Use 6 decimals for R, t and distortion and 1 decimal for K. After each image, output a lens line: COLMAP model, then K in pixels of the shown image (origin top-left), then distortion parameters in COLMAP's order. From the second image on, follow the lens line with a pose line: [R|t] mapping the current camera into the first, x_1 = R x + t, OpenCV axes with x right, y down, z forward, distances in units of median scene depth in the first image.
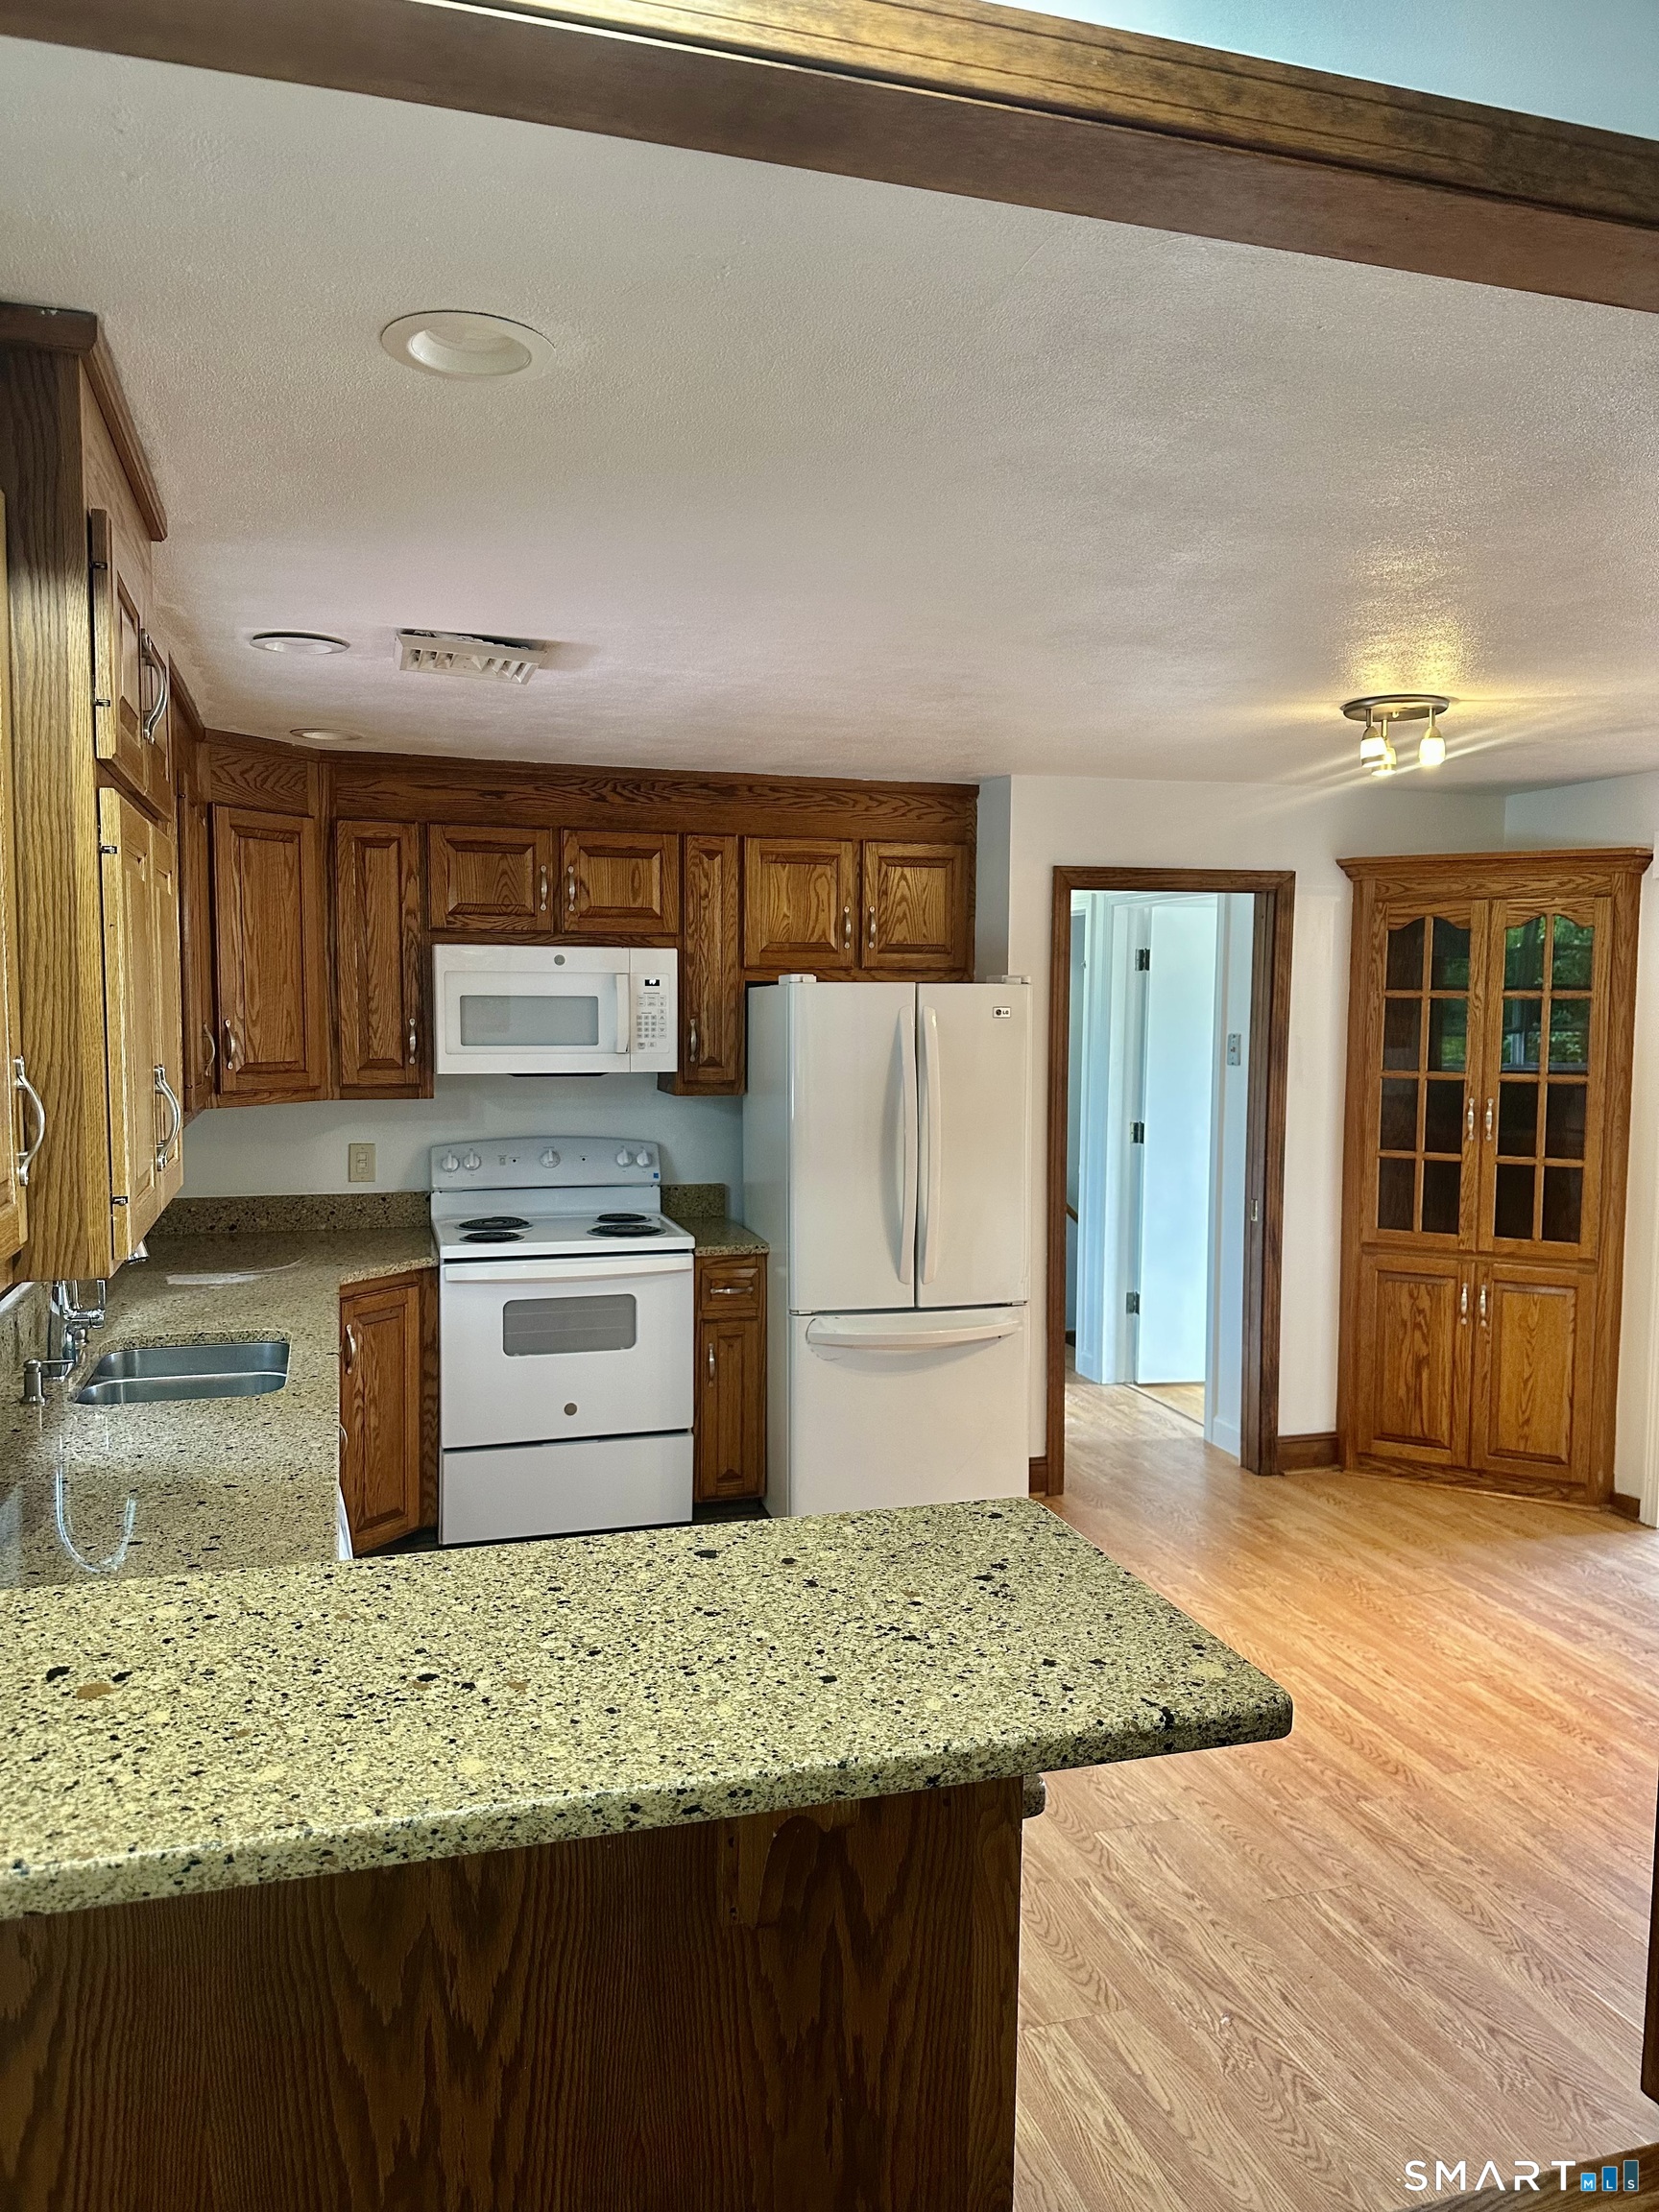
lens RADIAL K [[1564.6, 0, 829.3], [0, 1564.6, 1098.0], [0, 0, 1]] dist [0.069218, -0.064179]
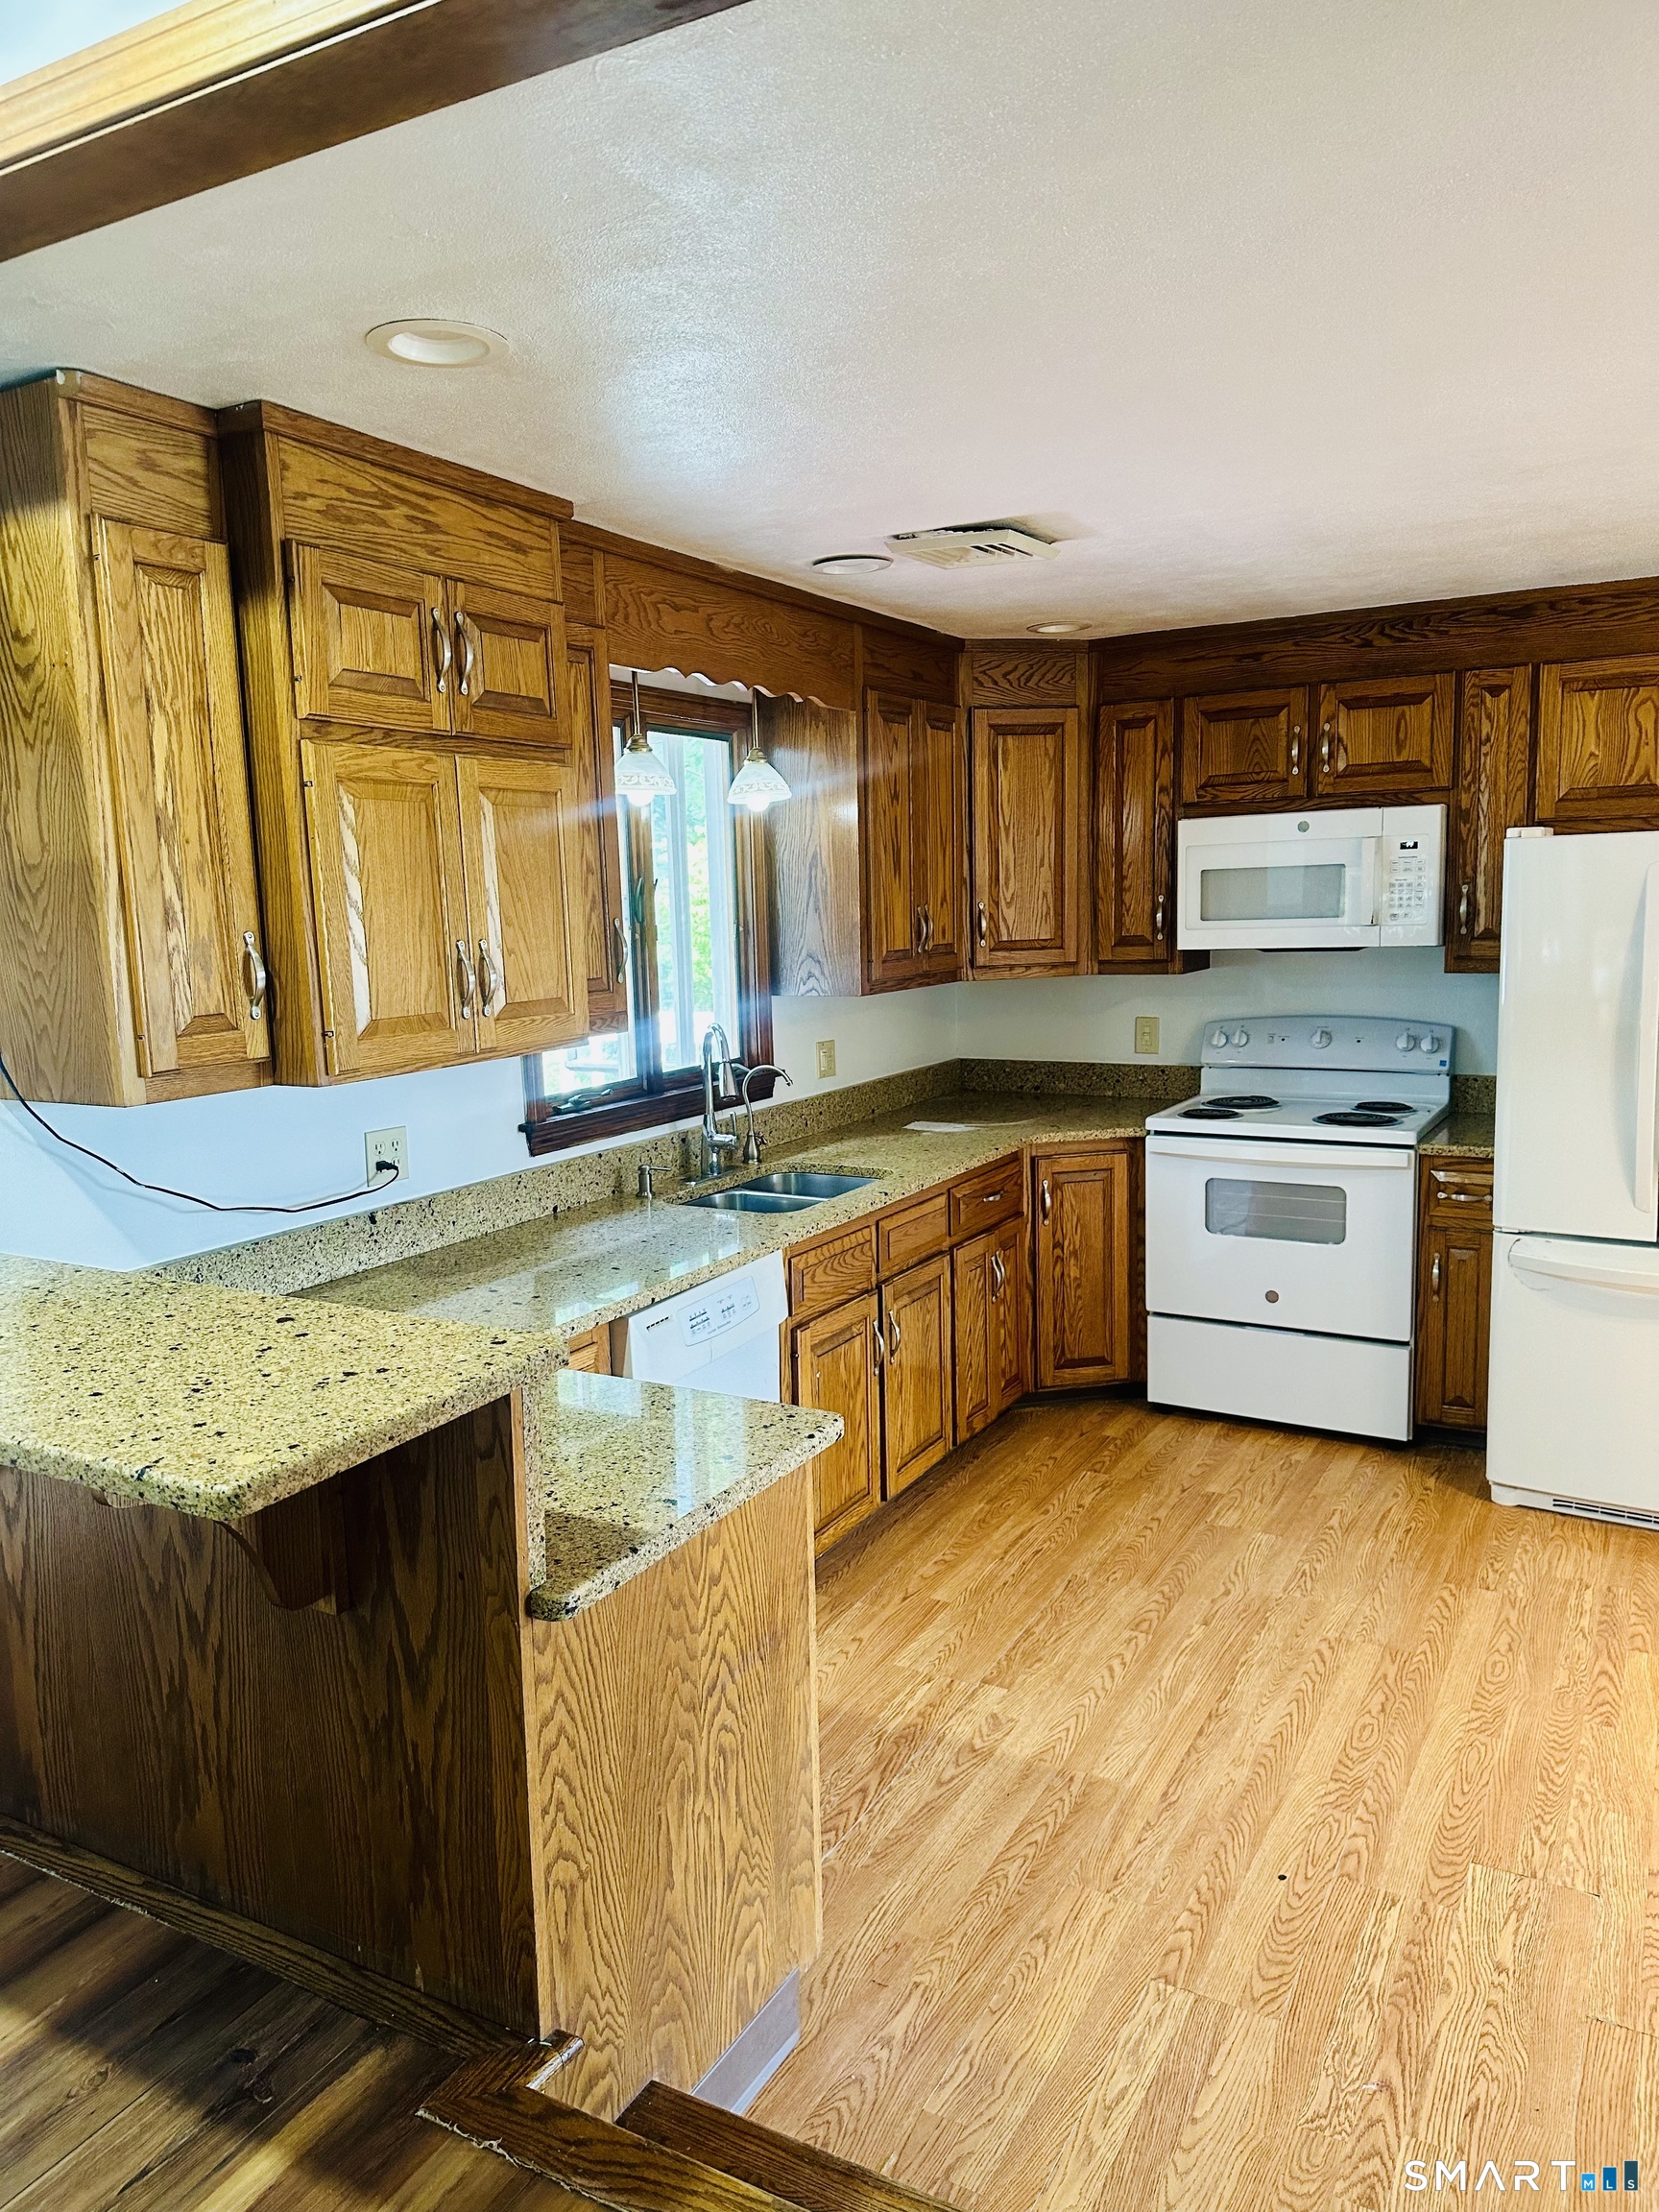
lens RADIAL K [[1564.6, 0, 820.2], [0, 1564.6, 1108.5], [0, 0, 1]] dist [0.069218, -0.064179]
pose [[0.682839, 0.072280, -0.726984, 0.337684], [-0.012571, 0.996109, 0.087230, 0.001266], [0.730461, -0.050425, 0.681091, 0.136906]]
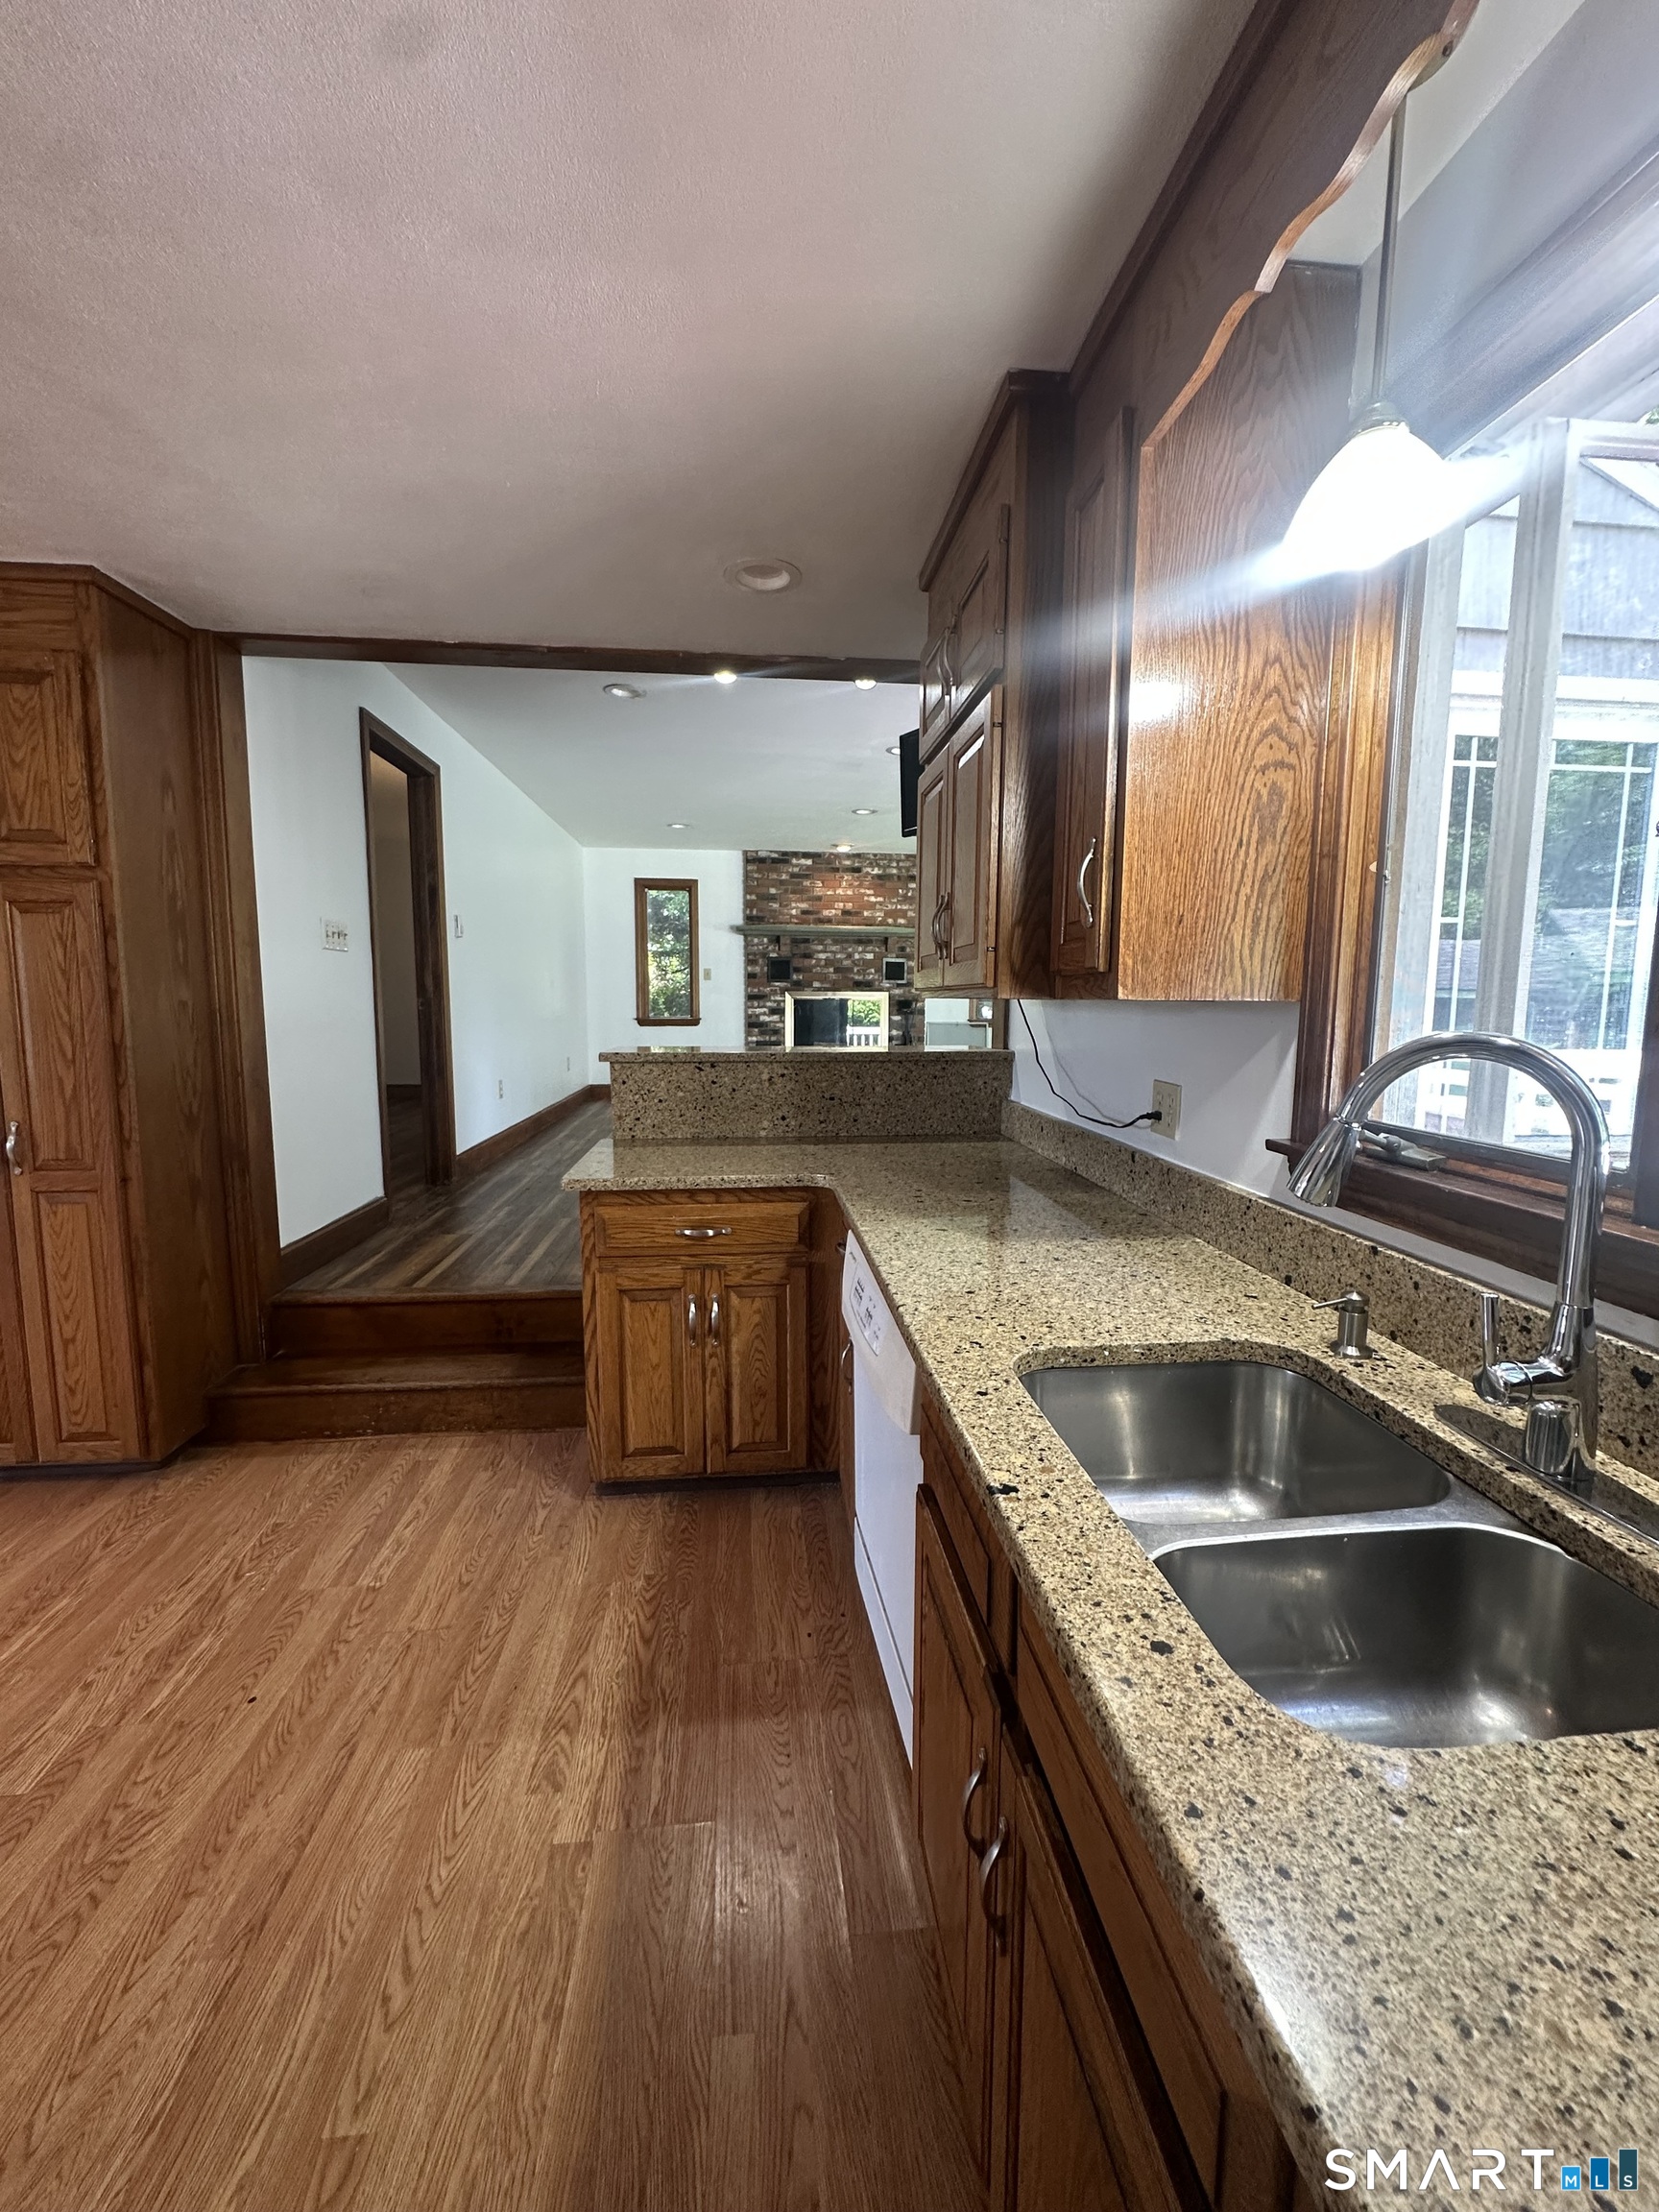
lens RADIAL K [[882.7, 0, 840.1], [0, 882.7, 1097.7], [0, 0, 1]] dist [0.000681, 0.000139]
pose [[-0.981008, -0.032387, 0.191243, -0.223207], [0.001271, 0.984867, 0.173306, 0.011894], [-0.193962, 0.170257, -0.966122, 0.867190]]
